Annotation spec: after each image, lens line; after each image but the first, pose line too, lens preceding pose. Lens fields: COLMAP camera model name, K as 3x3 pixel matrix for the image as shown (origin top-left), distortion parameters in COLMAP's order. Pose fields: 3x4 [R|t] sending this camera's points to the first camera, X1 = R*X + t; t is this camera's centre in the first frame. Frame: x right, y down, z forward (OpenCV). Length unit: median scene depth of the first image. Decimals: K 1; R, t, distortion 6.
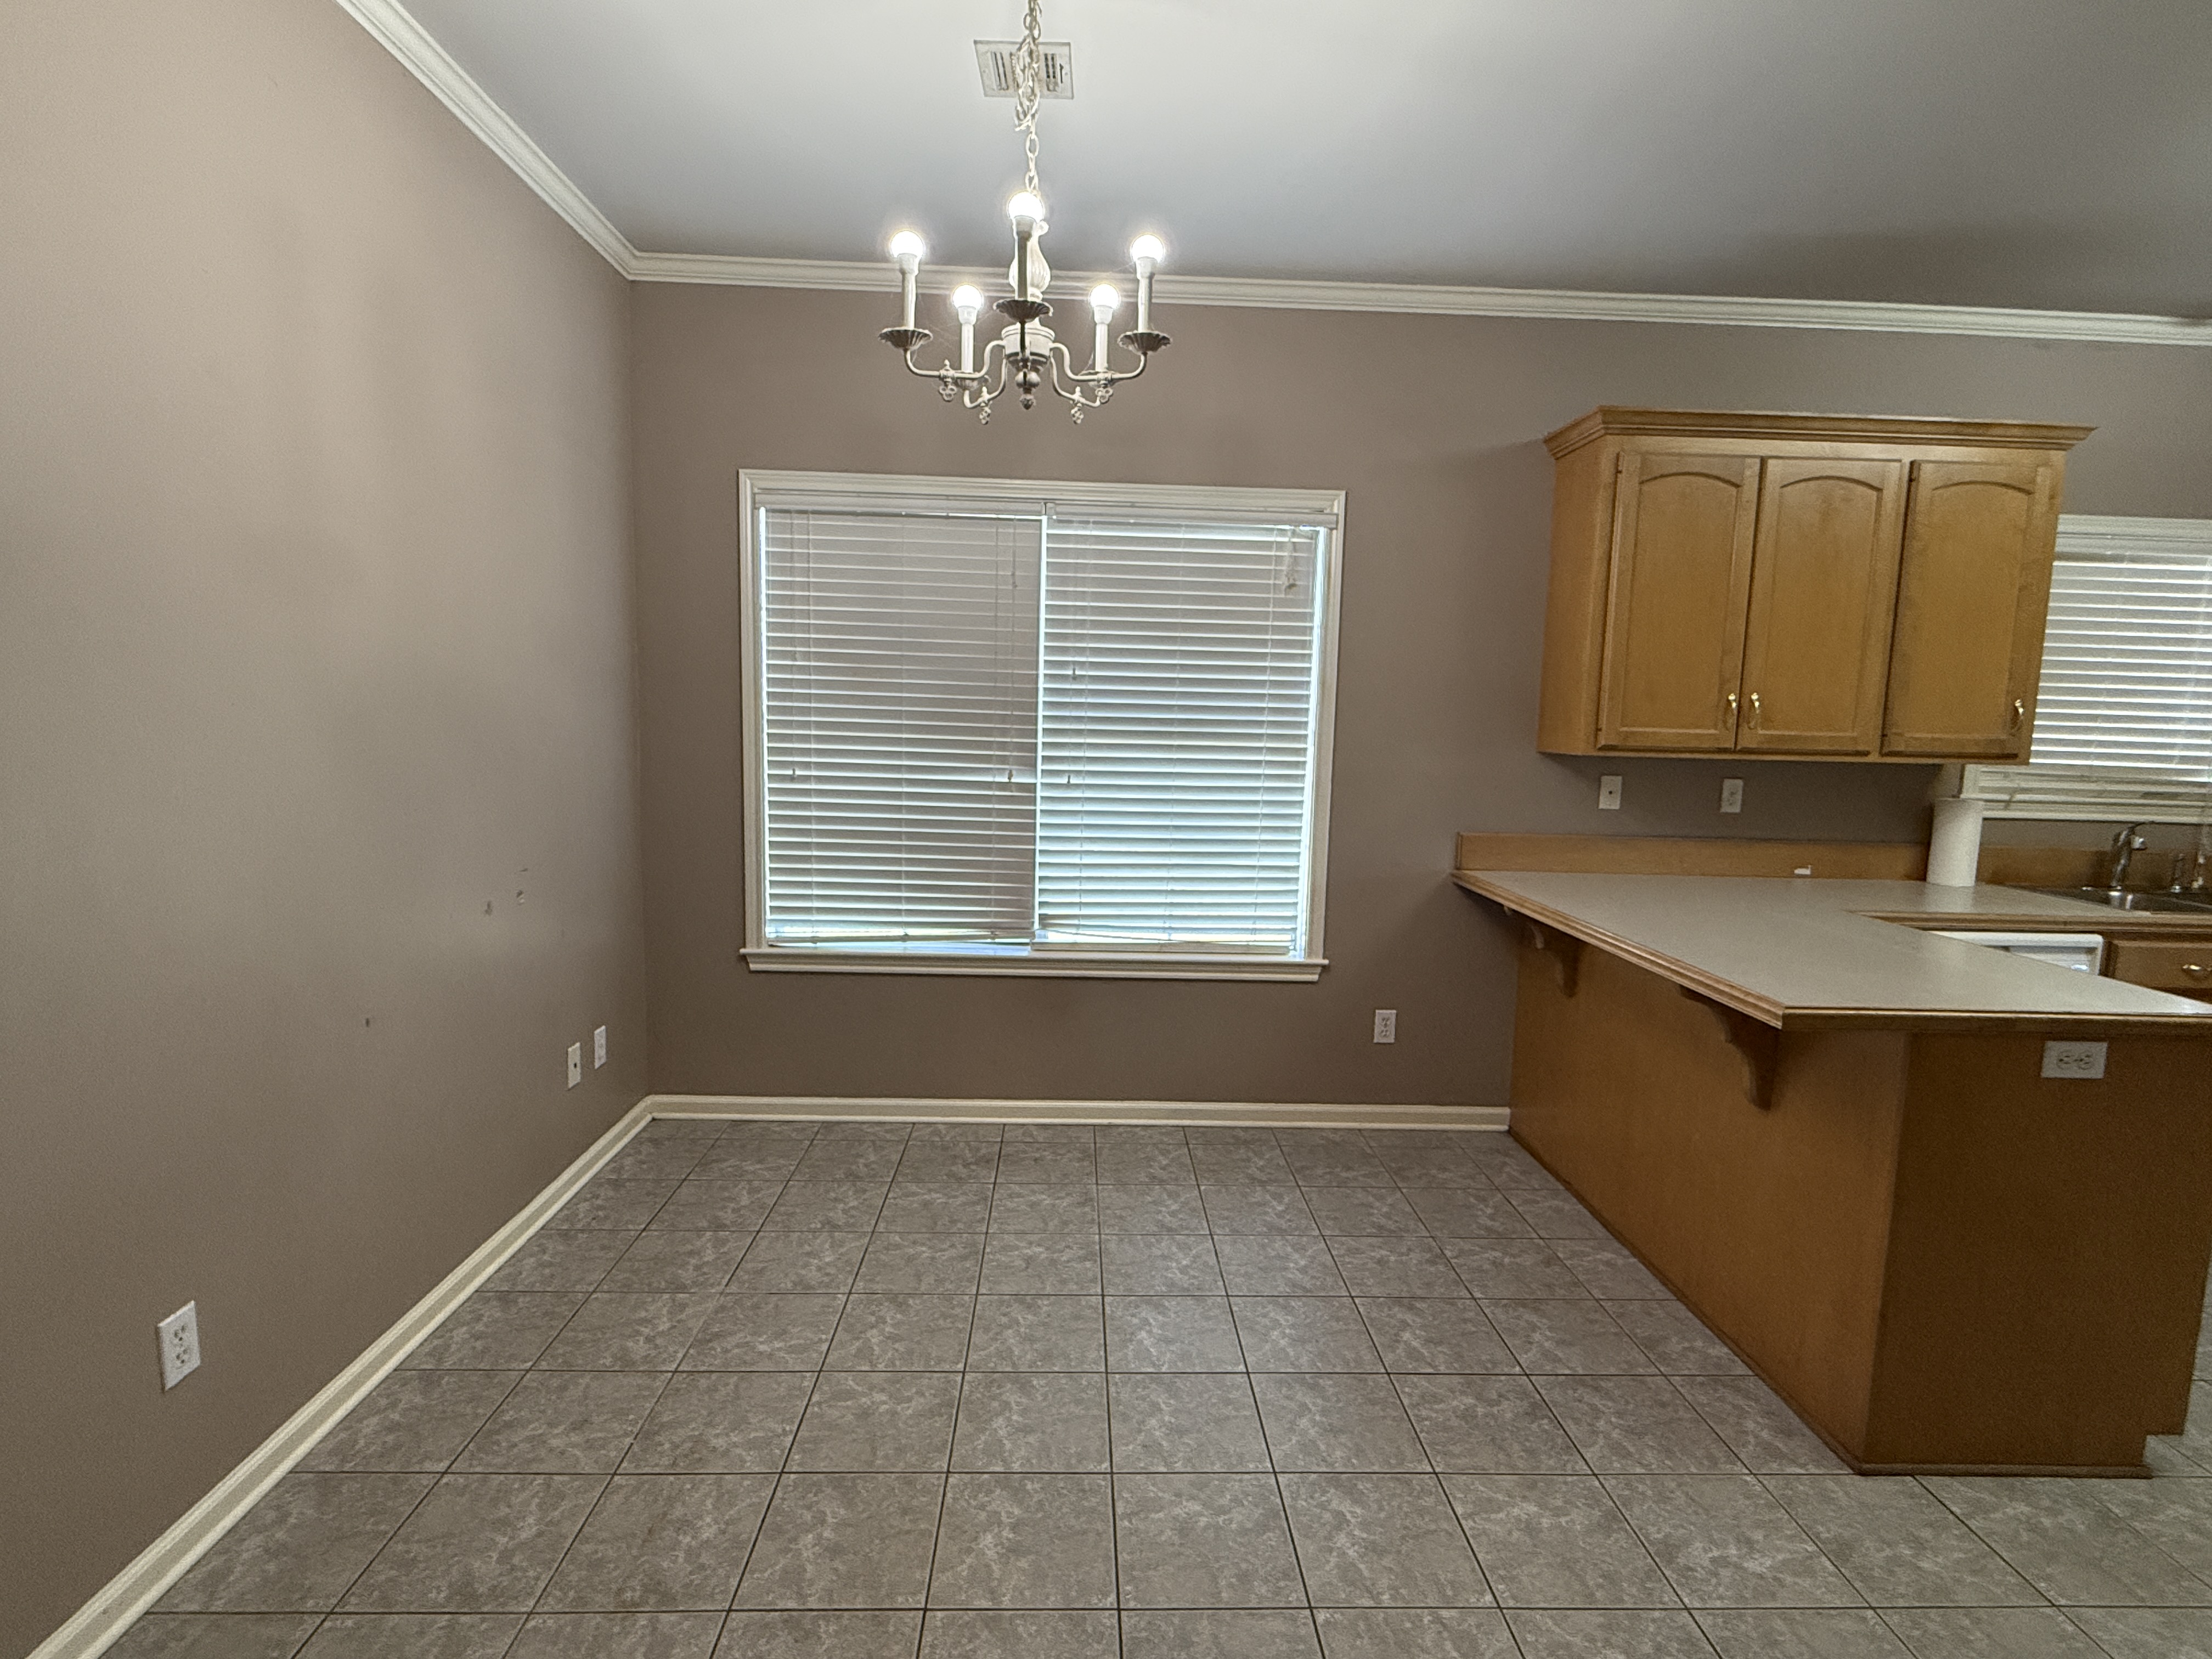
lens RADIAL K [[1074.2, 0, 1108.0], [0, 1074.2, 817.4], [0, 0, 1]] dist [0.004630, -0.000752]
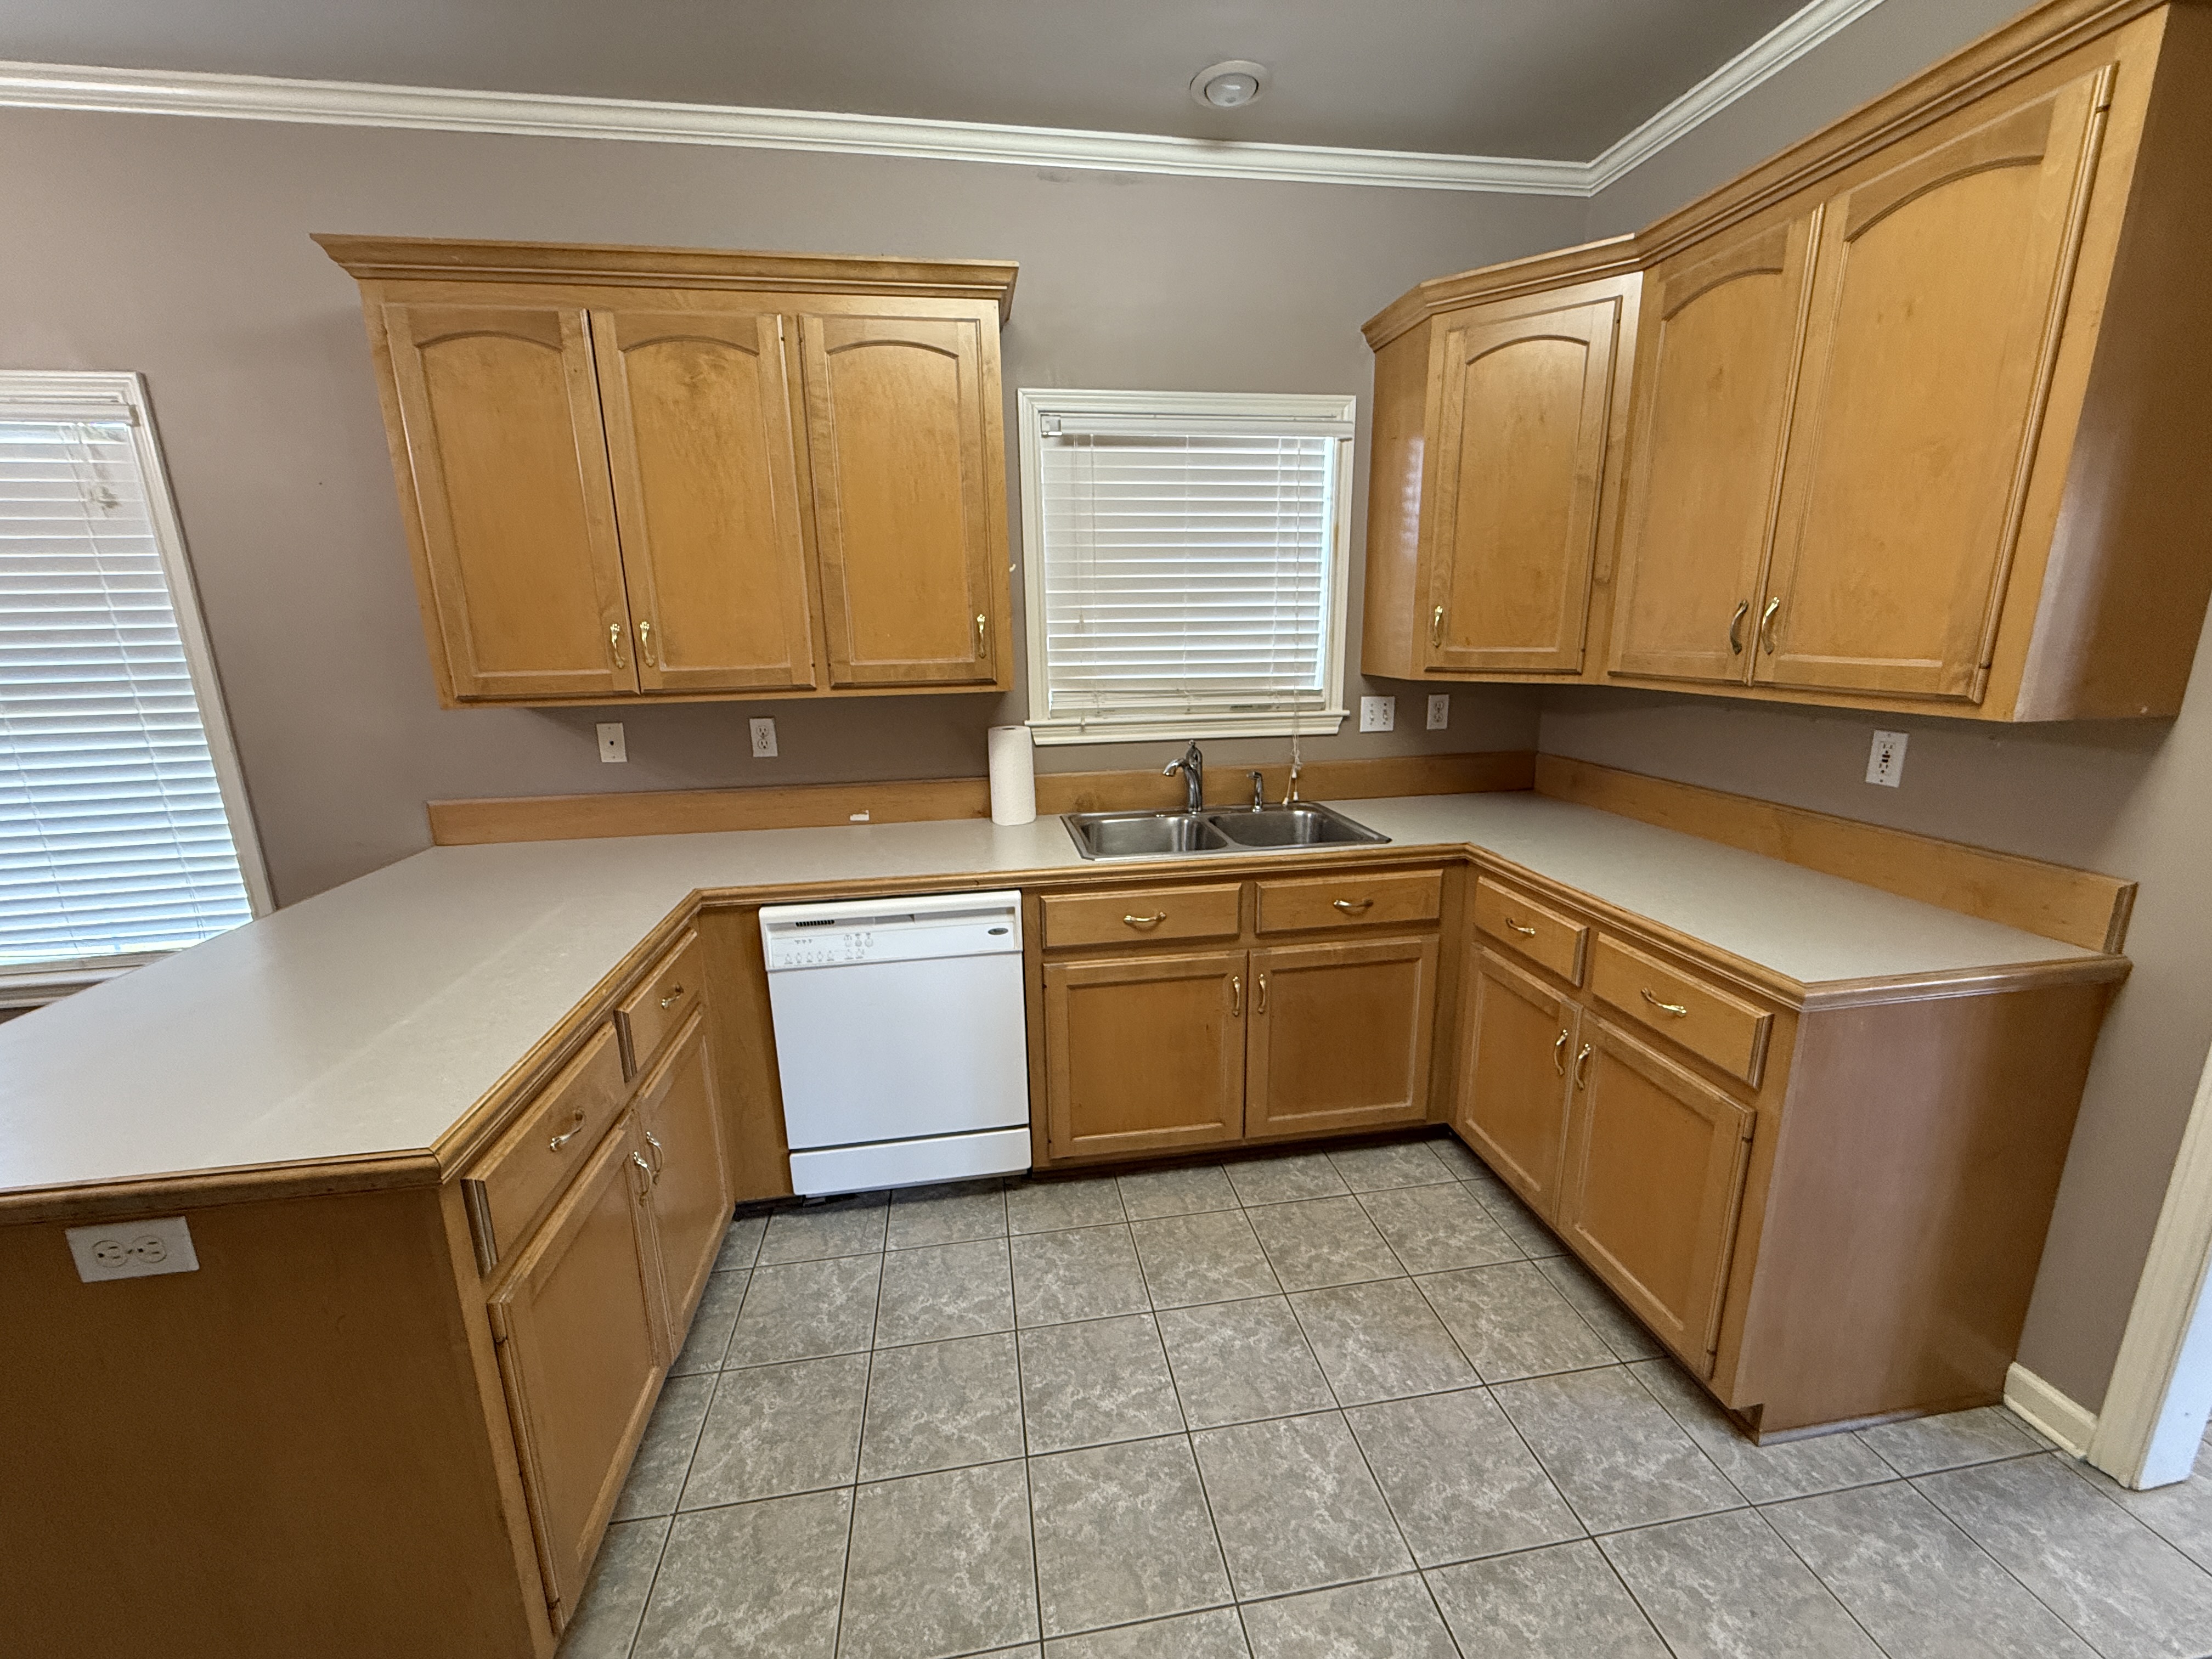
lens RADIAL K [[875.6, 0, 1099.5], [0, 875.6, 830.3], [0, 0, 1]] dist [-0.003507, -0.000027]
pose [[0.991004, -0.073532, 0.111820, 0.798011], [0.058322, 0.989307, 0.133679, -0.026075], [-0.120454, -0.125955, 0.984696, 0.270441]]
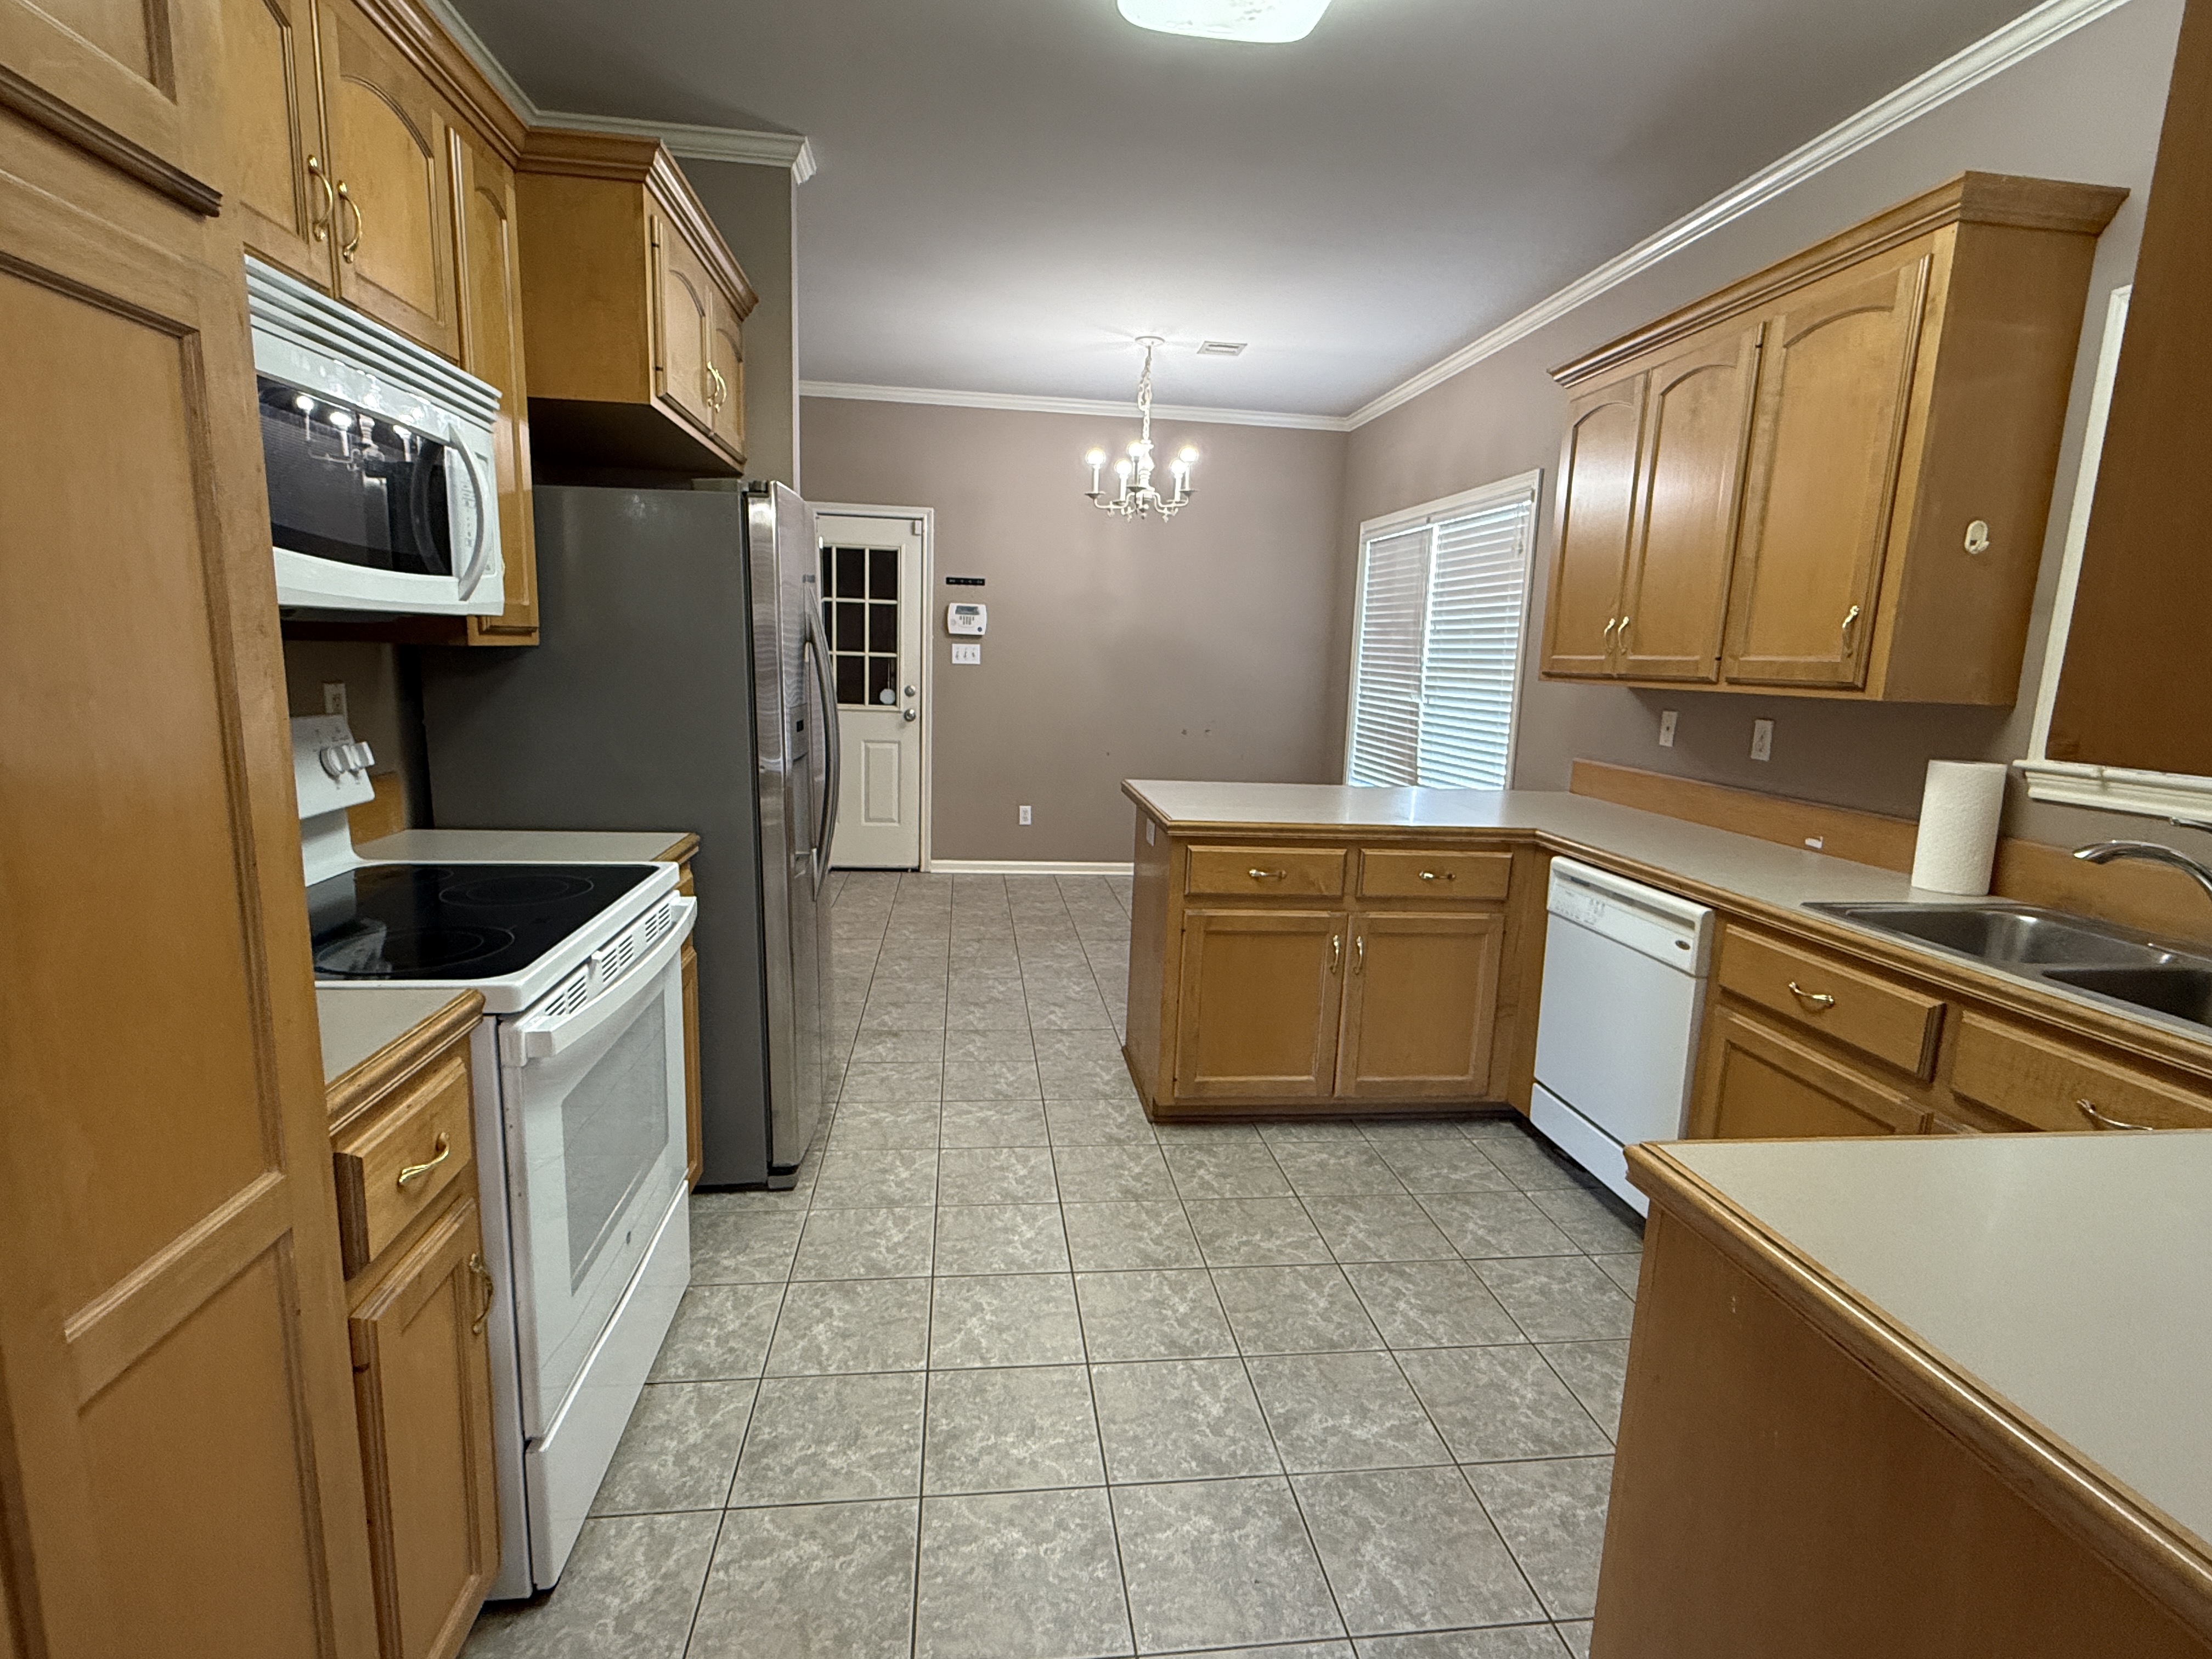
lens RADIAL K [[1074.2, 0, 1110.9], [0, 1074.2, 832.1], [0, 0, 1]] dist [0.004630, -0.000752]
pose [[0.101516, 0.142671, -0.984550, 1.427653], [-0.136908, 0.982250, 0.128221, 0.012916], [0.985368, 0.121777, 0.119247, 0.422753]]
